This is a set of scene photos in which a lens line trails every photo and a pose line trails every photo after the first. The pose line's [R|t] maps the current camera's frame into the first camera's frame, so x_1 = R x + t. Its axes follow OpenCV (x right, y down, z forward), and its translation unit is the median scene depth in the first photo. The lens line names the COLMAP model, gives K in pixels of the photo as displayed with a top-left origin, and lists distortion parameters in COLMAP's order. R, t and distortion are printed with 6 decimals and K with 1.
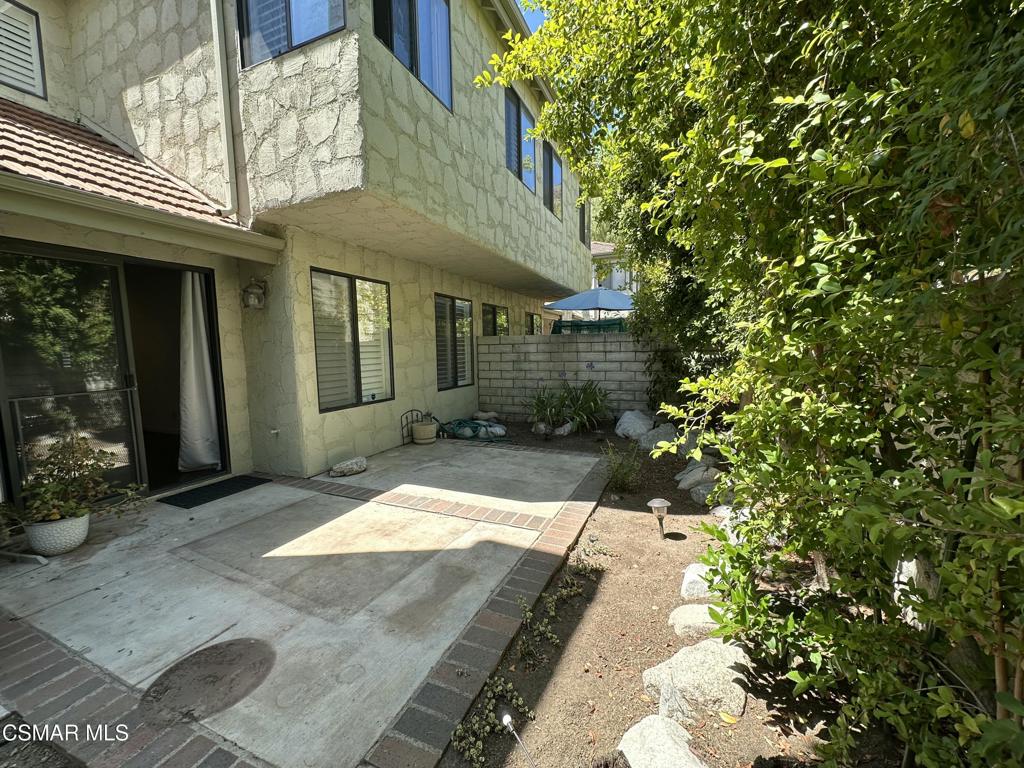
lens RADIAL K [[407.4, 0, 511.2], [0, 407.4, 384.9], [0, 0, 1]] dist [0.000830, 0.000210]
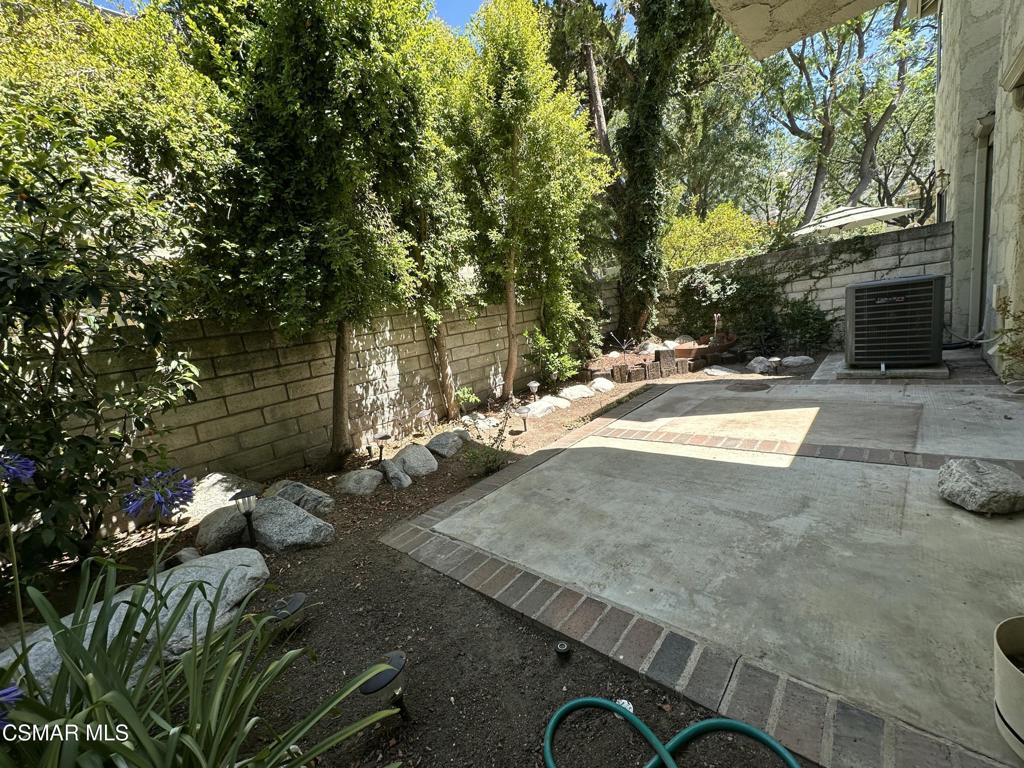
lens RADIAL K [[407.4, 0, 511.2], [0, 407.4, 384.9], [0, 0, 1]] dist [0.000830, 0.000210]
pose [[-0.929105, 0.095226, 0.357346, -0.125580], [0.193711, 0.948430, 0.250913, -0.161807], [-0.315024, 0.302346, -0.899637, 2.132602]]
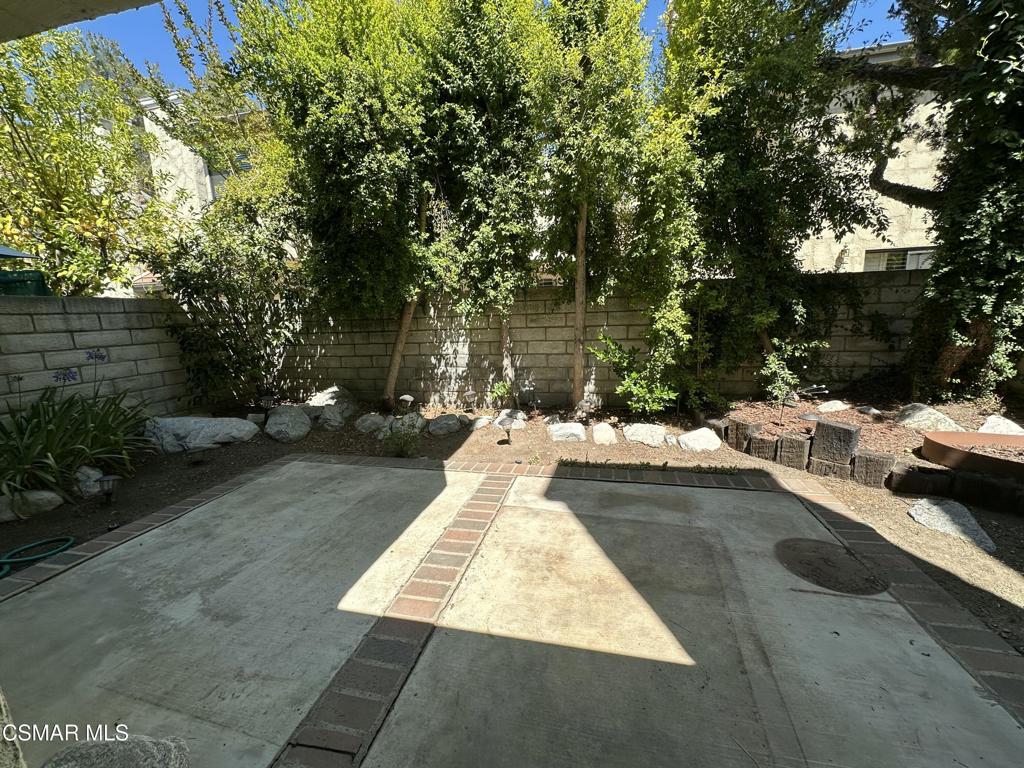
lens RADIAL K [[407.4, 0, 511.2], [0, 407.4, 384.9], [0, 0, 1]] dist [0.000830, 0.000210]
pose [[-0.170913, -0.152326, 0.973440, -0.883914], [0.128413, 0.976107, 0.175289, -0.063940], [-0.976882, 0.154961, -0.147269, 1.067927]]
